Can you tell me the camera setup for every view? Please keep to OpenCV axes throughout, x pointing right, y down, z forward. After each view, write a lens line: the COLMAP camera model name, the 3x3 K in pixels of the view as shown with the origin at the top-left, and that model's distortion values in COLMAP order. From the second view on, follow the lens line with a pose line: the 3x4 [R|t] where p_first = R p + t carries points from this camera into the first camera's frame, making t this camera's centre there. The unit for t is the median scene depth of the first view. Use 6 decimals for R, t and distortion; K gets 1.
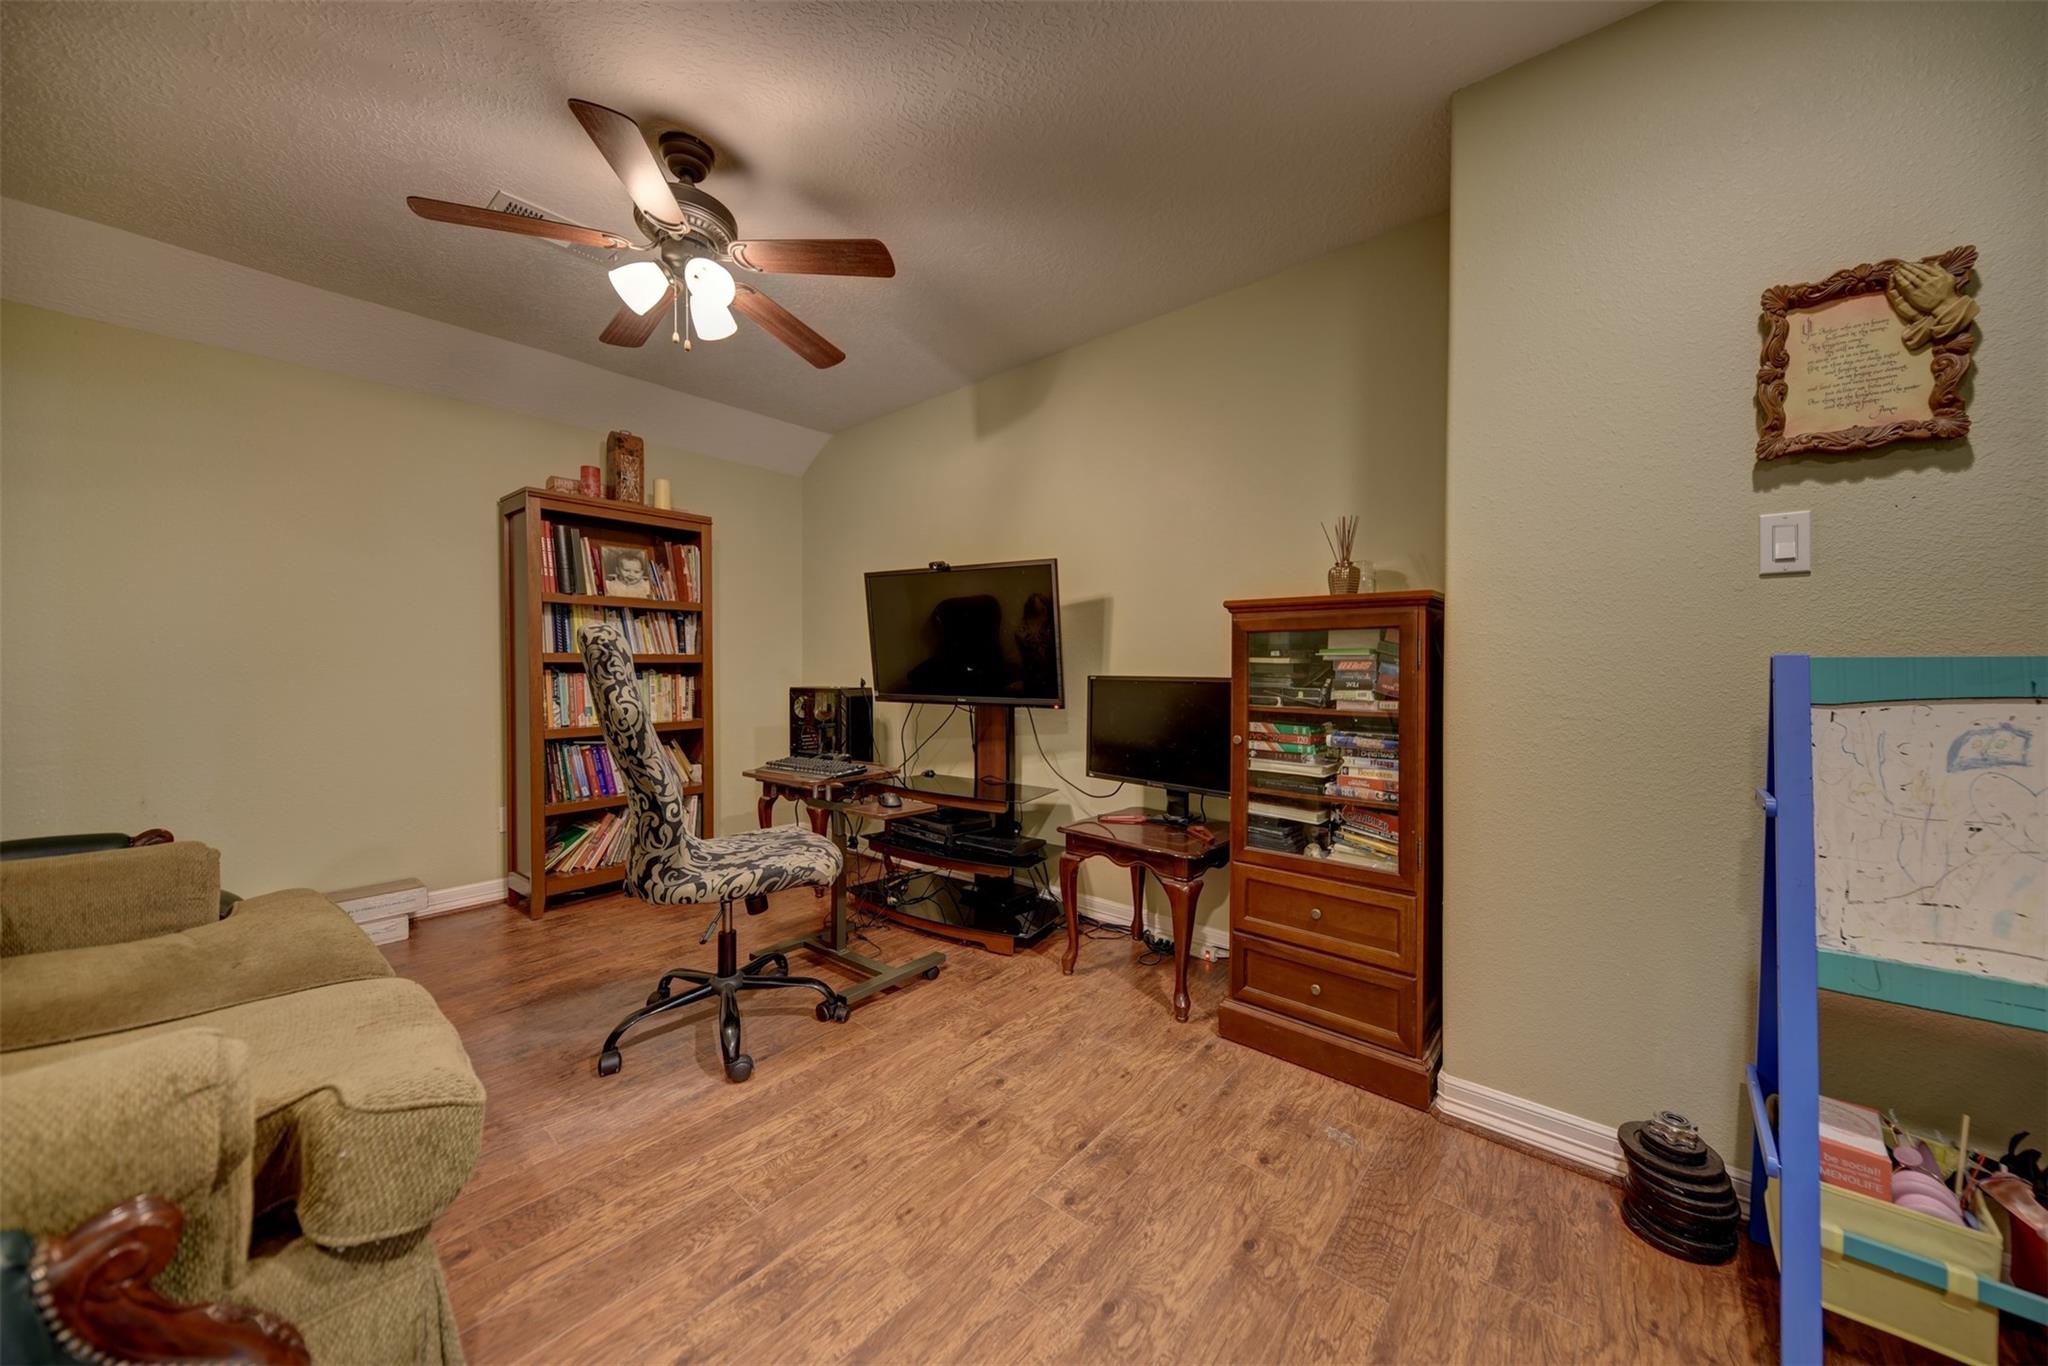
lens RADIAL K [[689.2, 0, 1035.9], [0, 689.2, 672.5], [0, 0, 1]] dist [-0.000684, -0.000104]
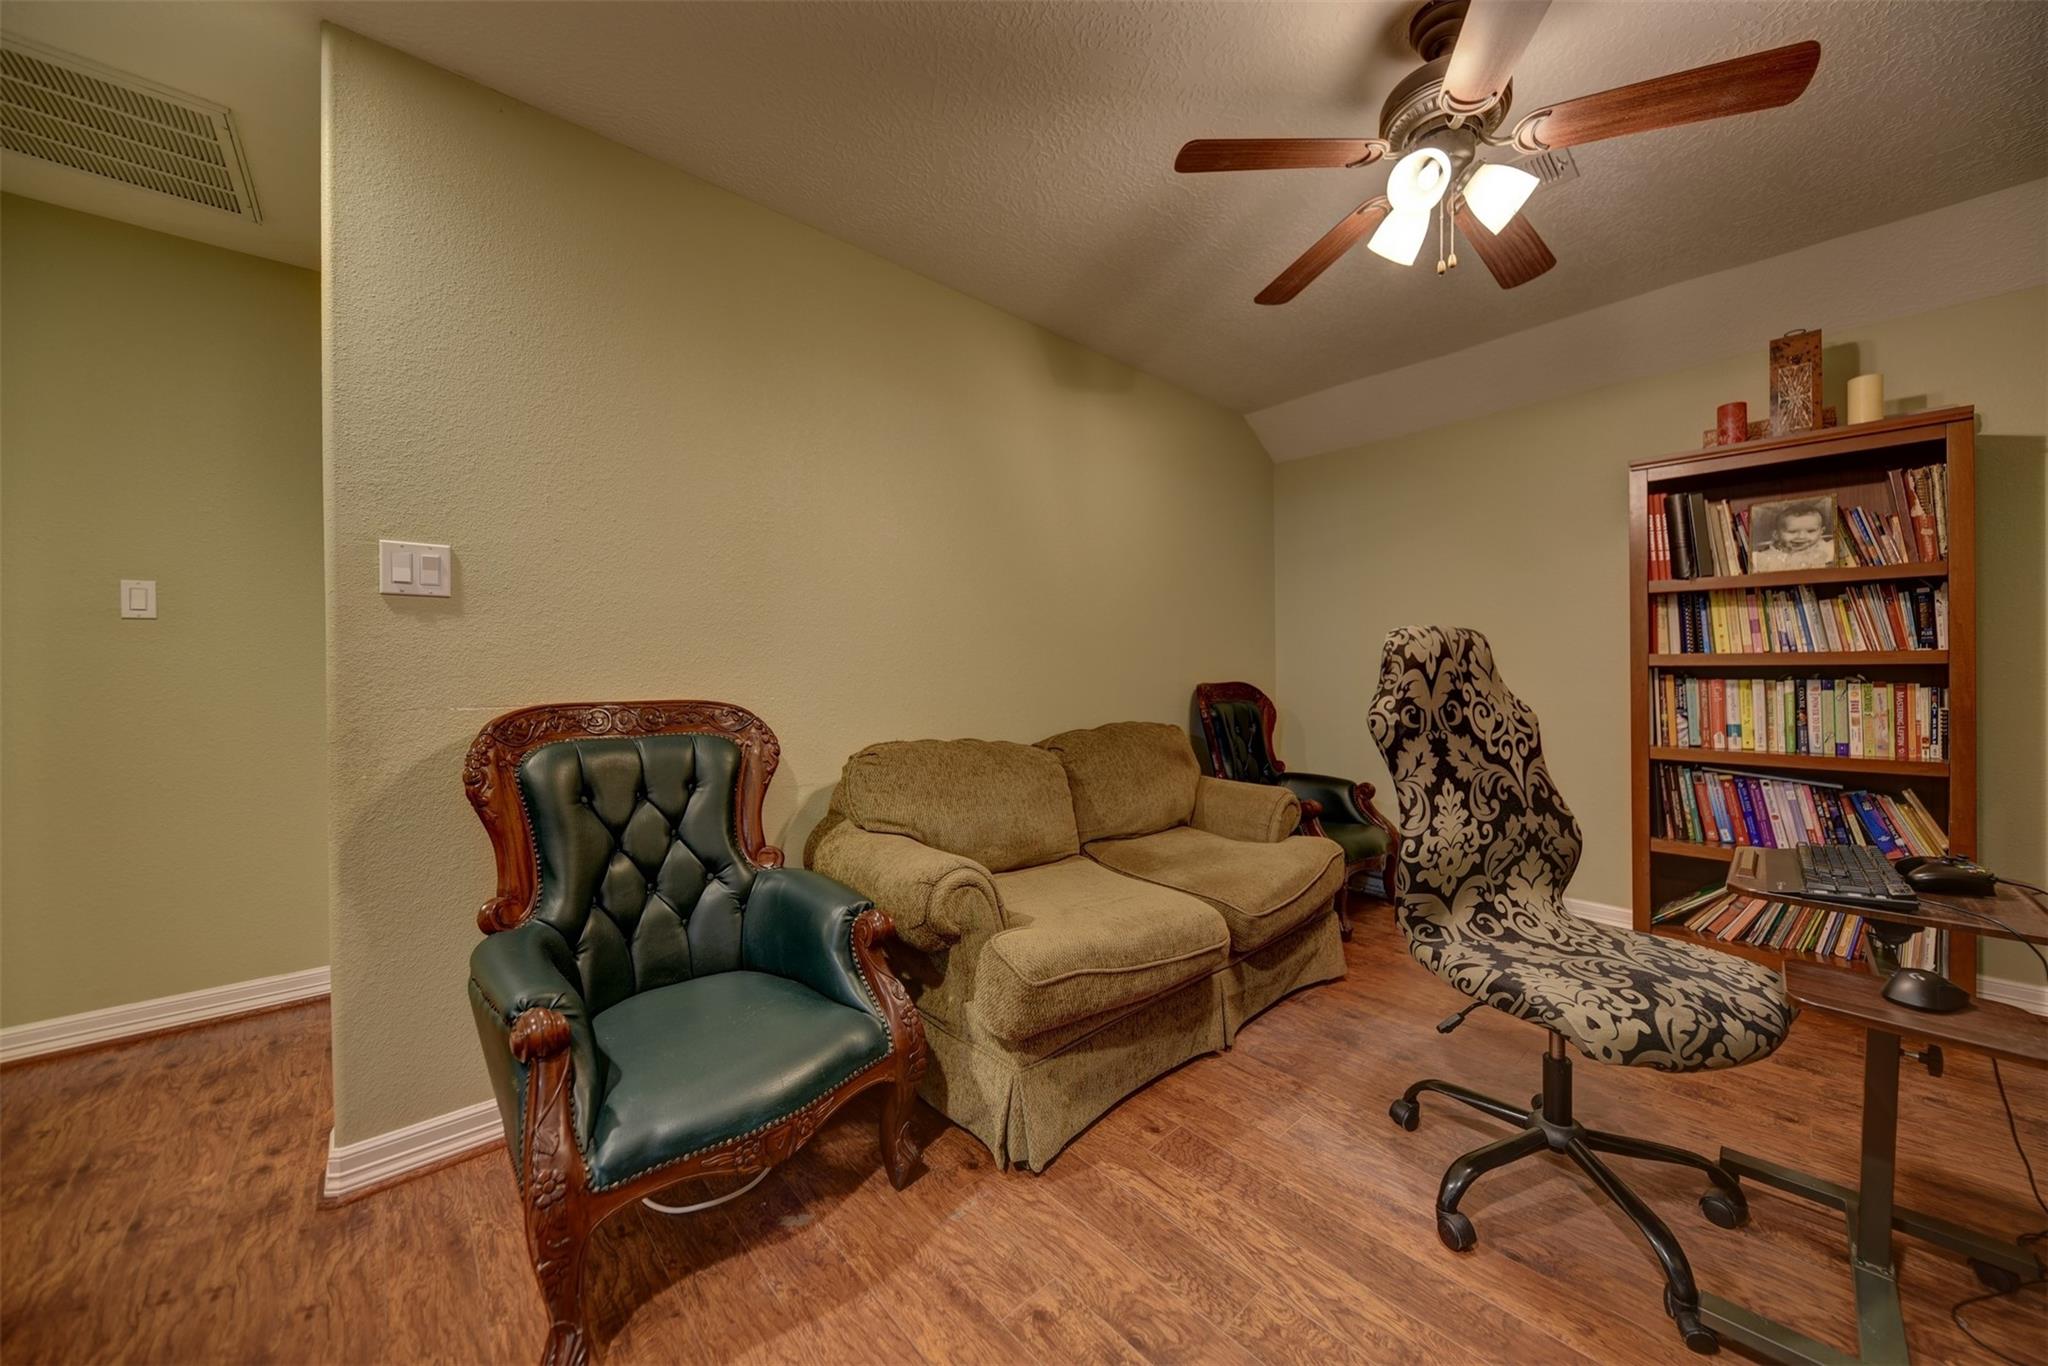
lens RADIAL K [[689.2, 0, 1036.5], [0, 689.2, 673.3], [0, 0, 1]] dist [-0.000684, -0.000104]
pose [[-0.080801, 0.008572, -0.996693, 0.164966], [-0.008901, 0.999917, 0.009321, -0.006257], [0.996690, 0.009625, -0.080718, 0.314102]]
